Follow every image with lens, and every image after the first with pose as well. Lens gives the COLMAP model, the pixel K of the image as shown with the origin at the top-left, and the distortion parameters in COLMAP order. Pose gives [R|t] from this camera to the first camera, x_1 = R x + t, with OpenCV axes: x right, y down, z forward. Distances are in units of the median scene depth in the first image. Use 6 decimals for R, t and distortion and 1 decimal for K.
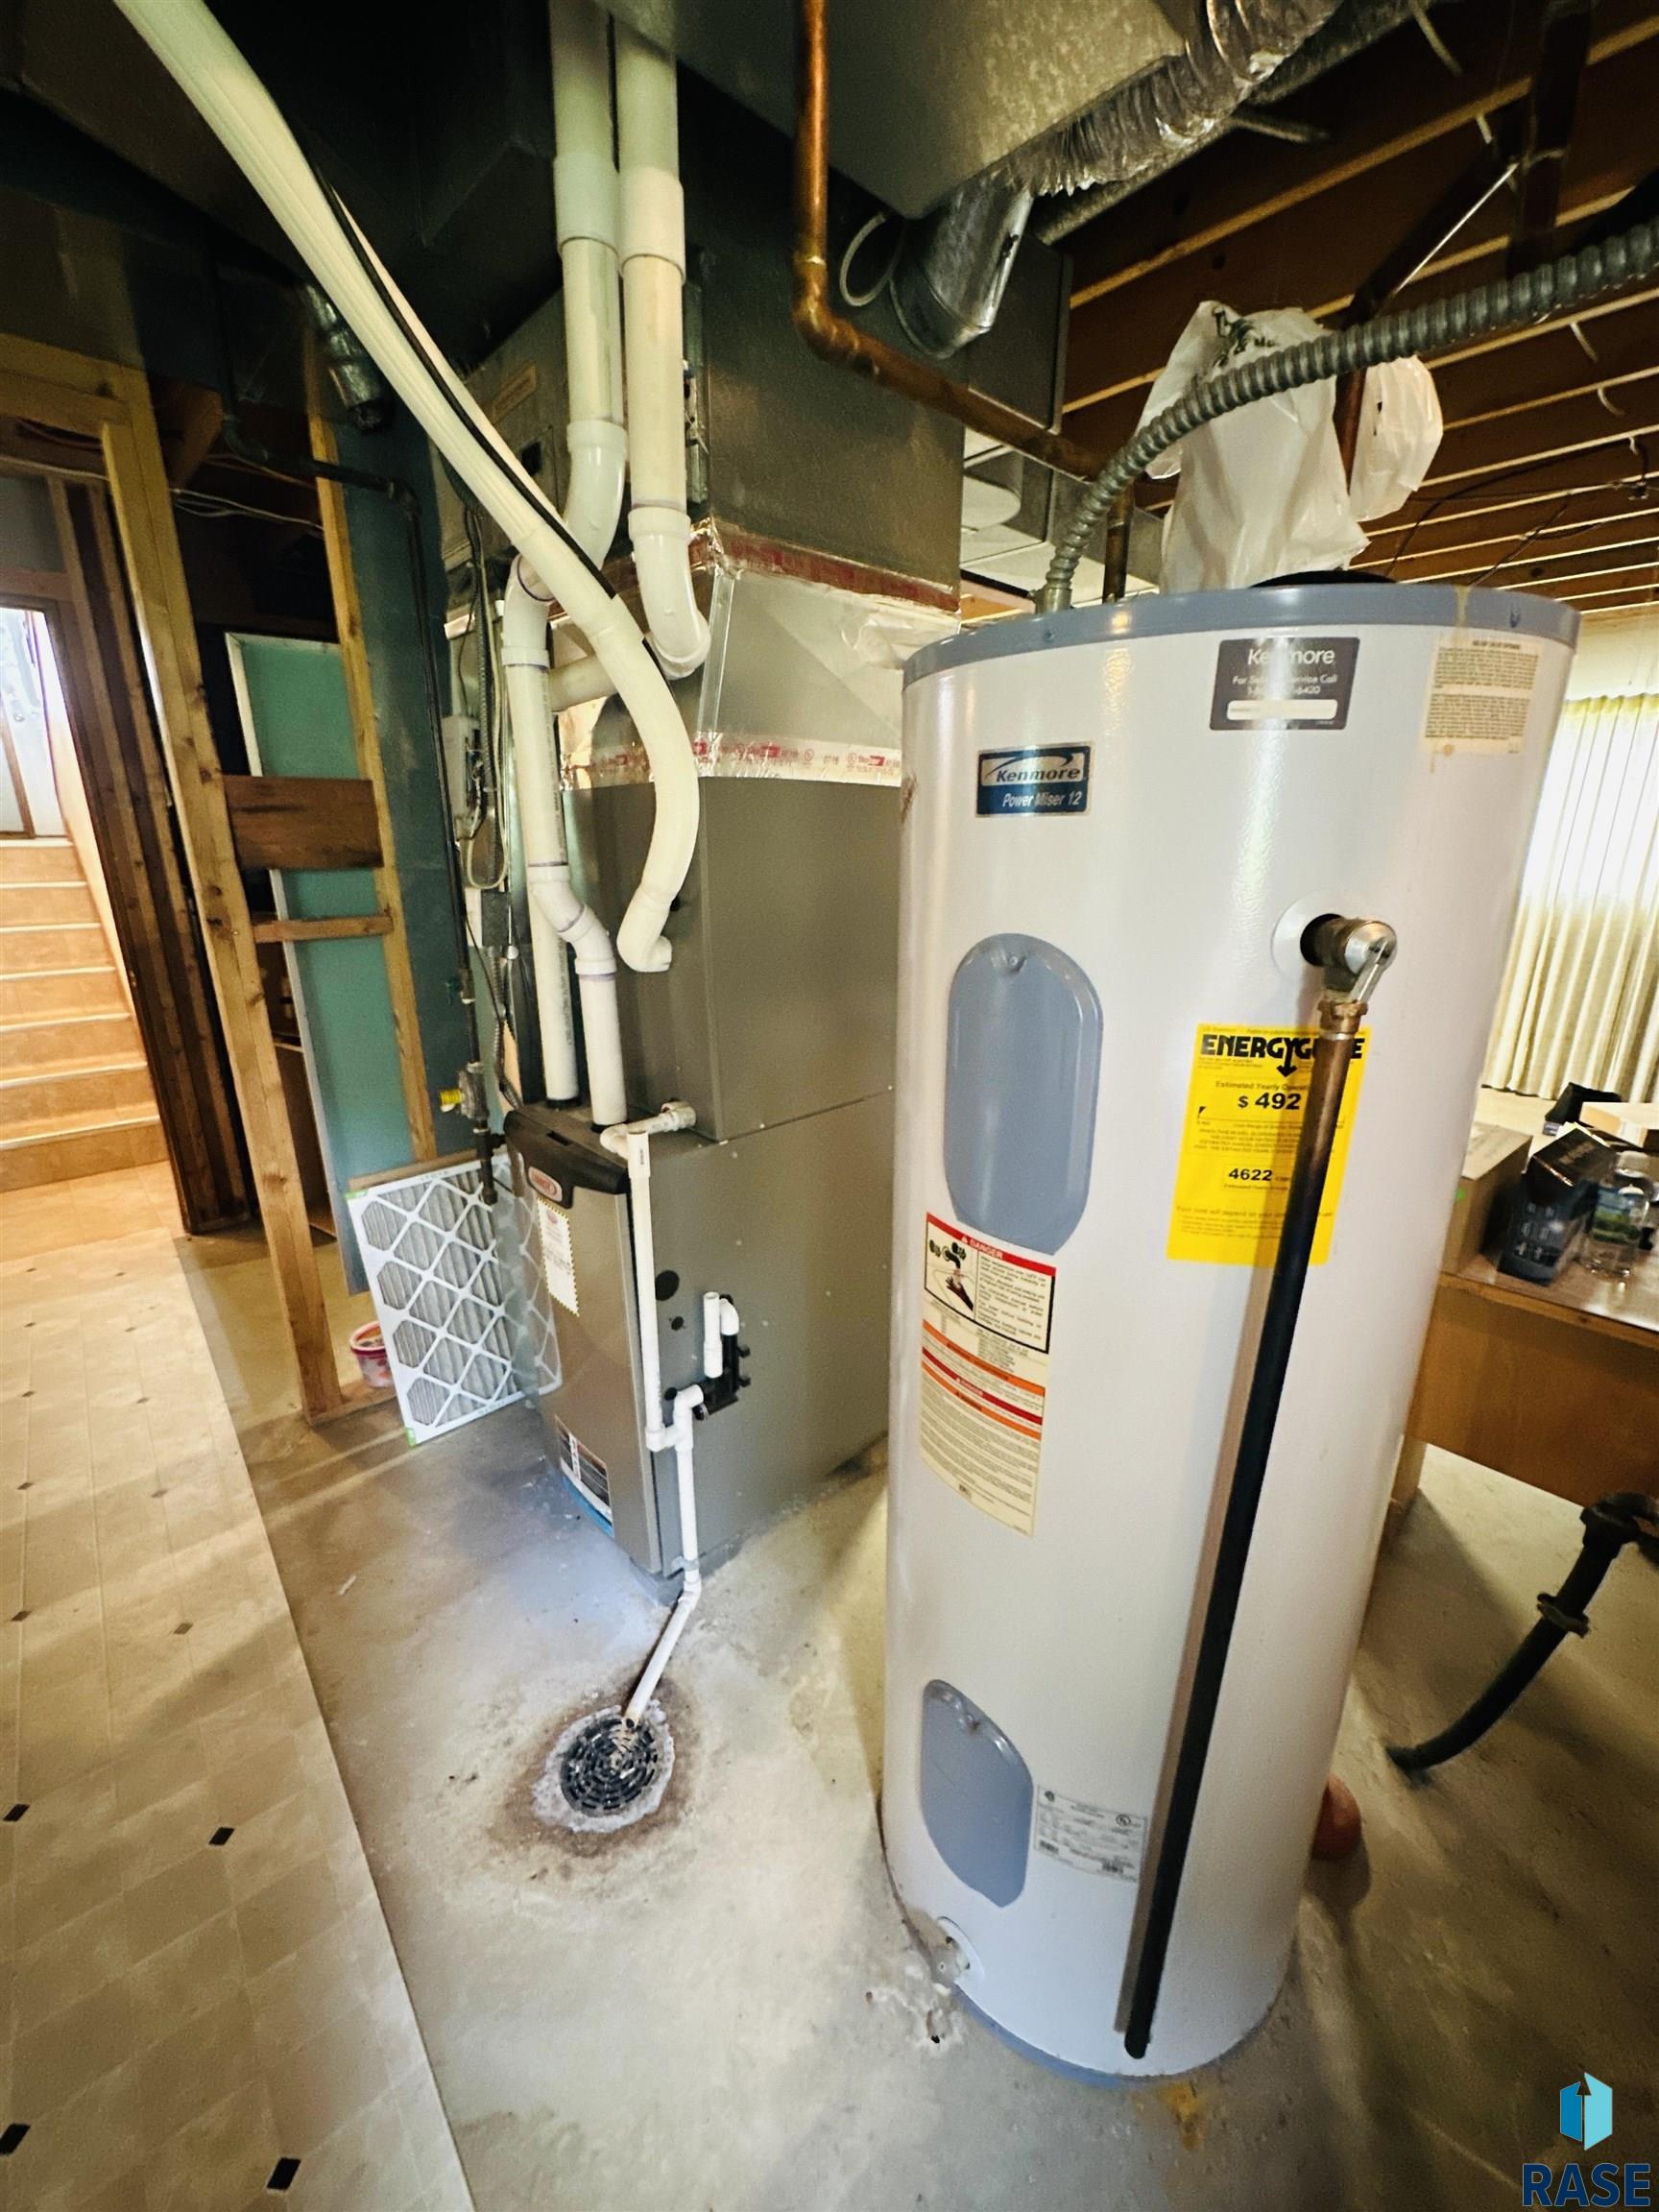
lens RADIAL K [[888.4, 0, 832.1], [0, 888.4, 1103.3], [0, 0, 1]] dist [-0.000594, -0.000004]
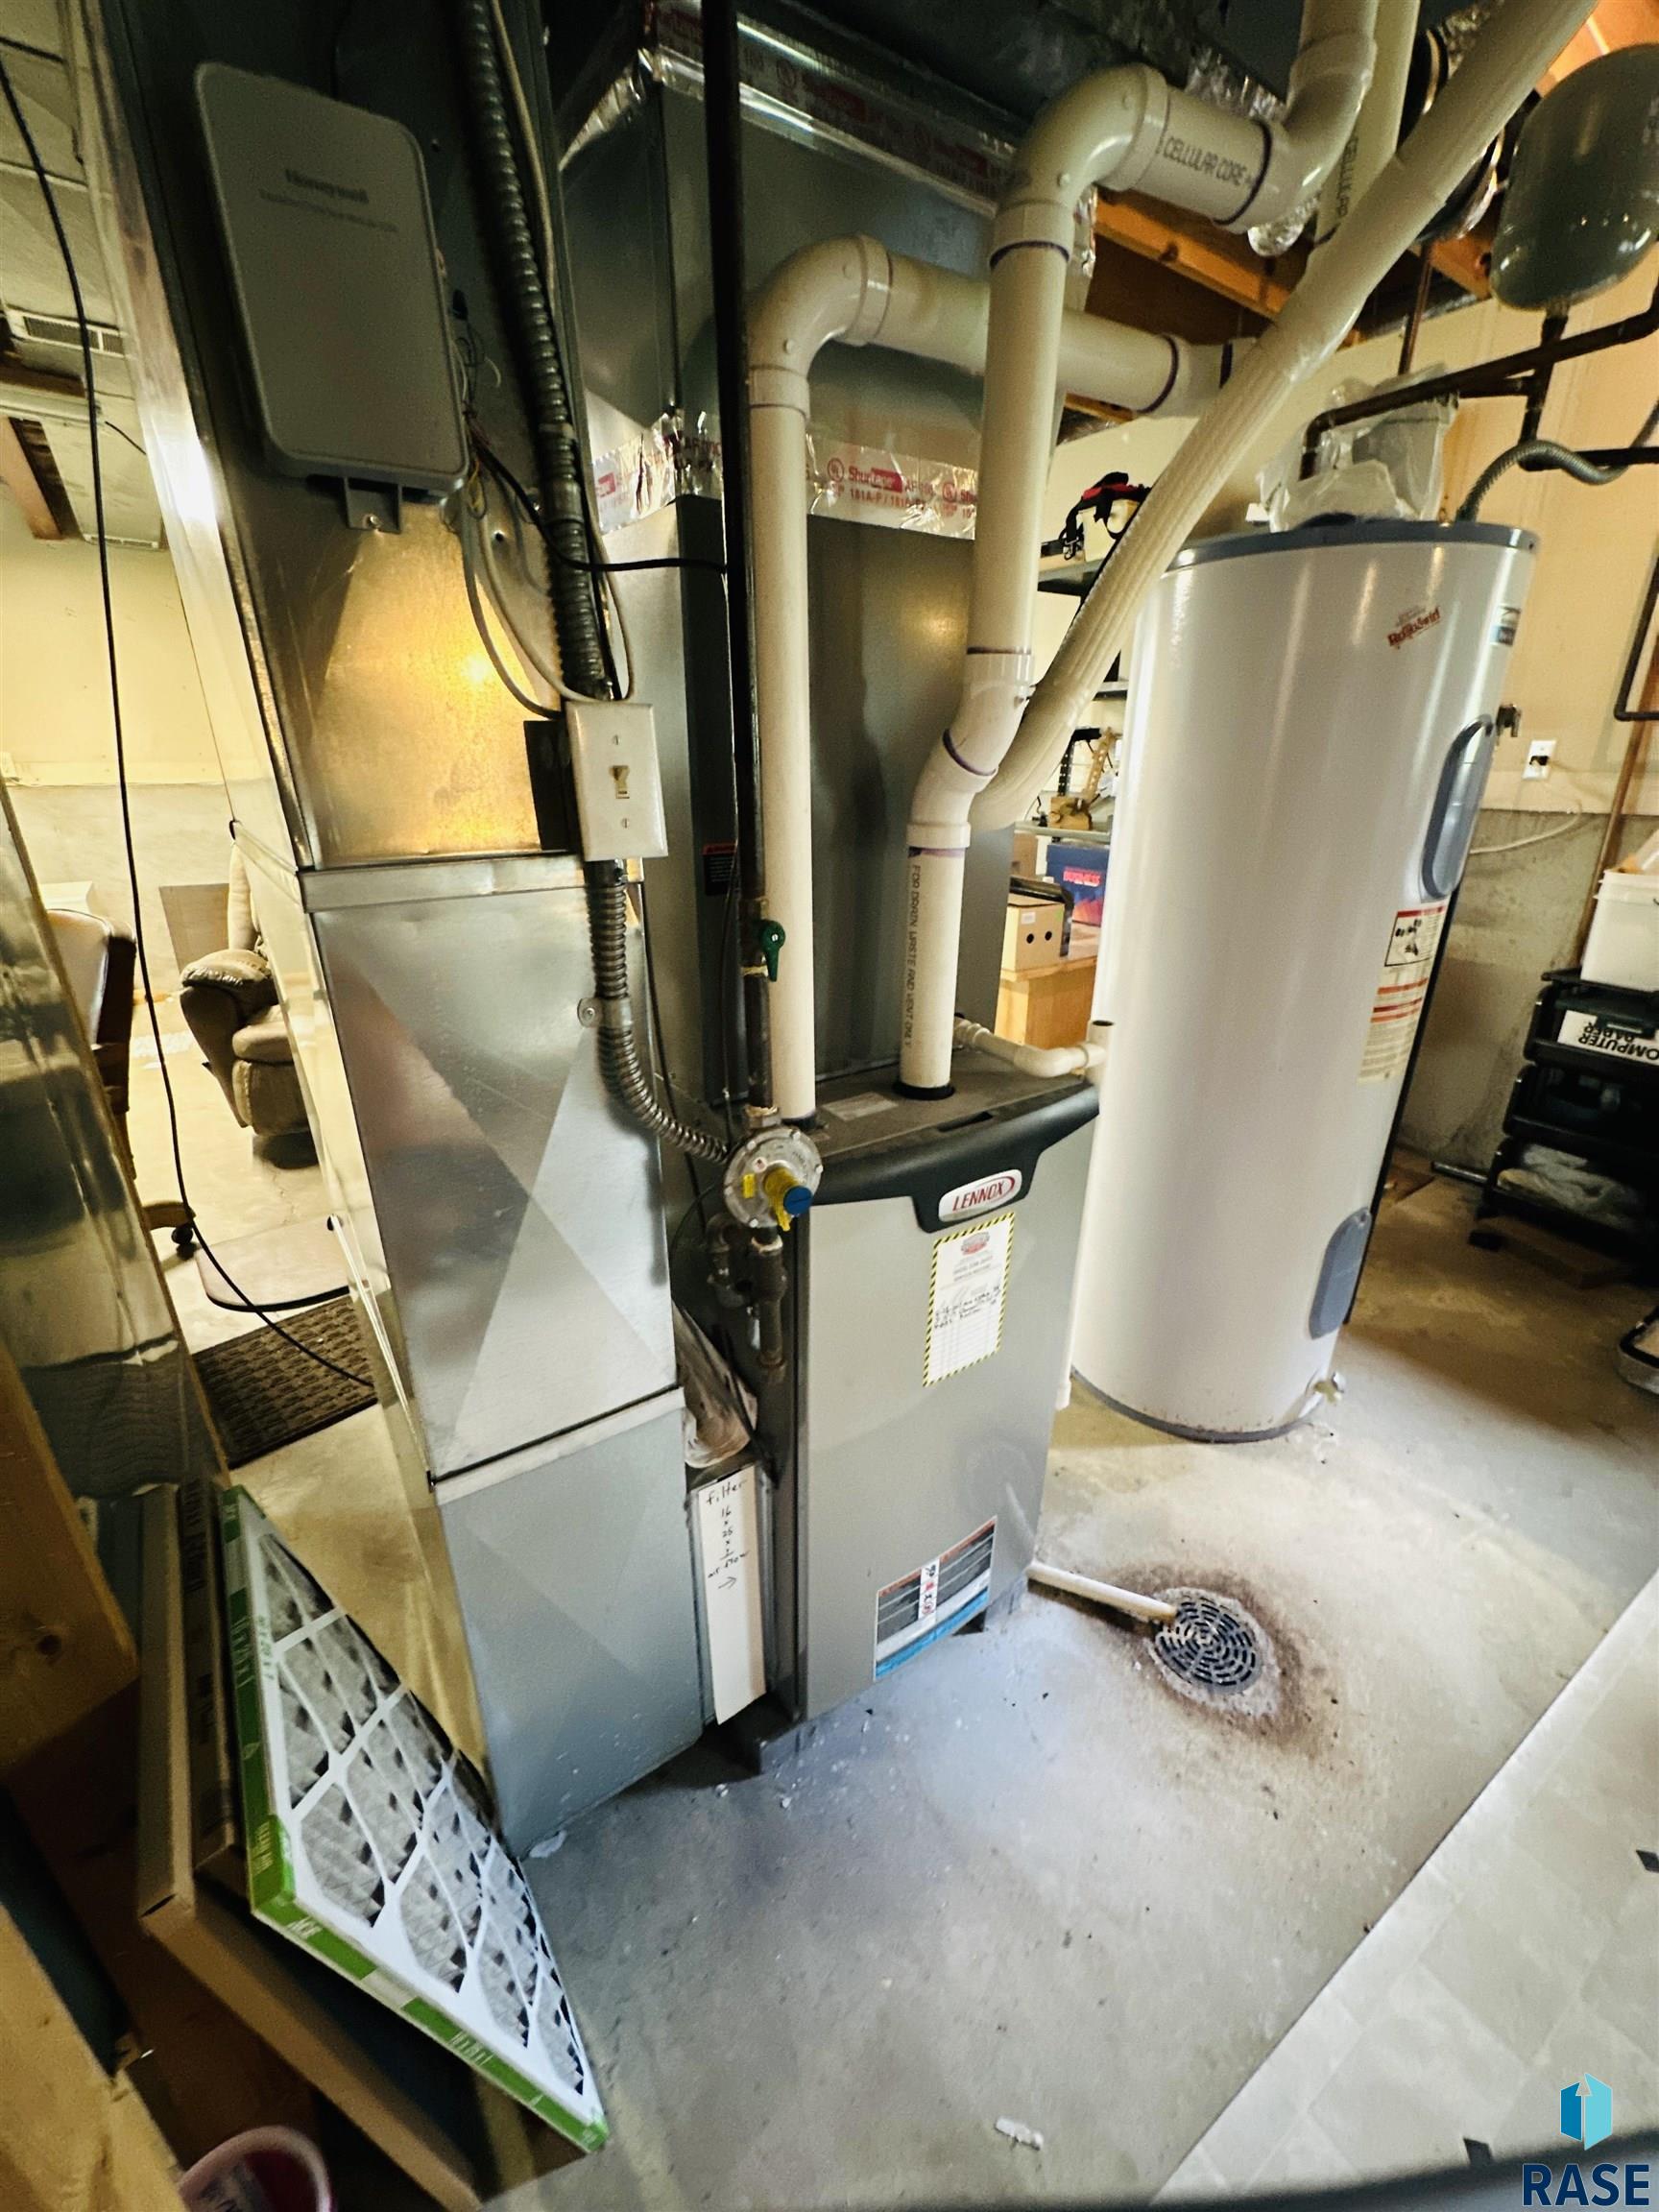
lens RADIAL K [[888.4, 0, 833.9], [0, 888.4, 1106.5], [0, 0, 1]] dist [-0.000594, -0.000004]
pose [[0.130299, -0.376150, 0.917351, -1.015825], [0.289237, 0.899414, 0.327713, -0.235041], [-0.948348, 0.222631, 0.225989, 1.078274]]
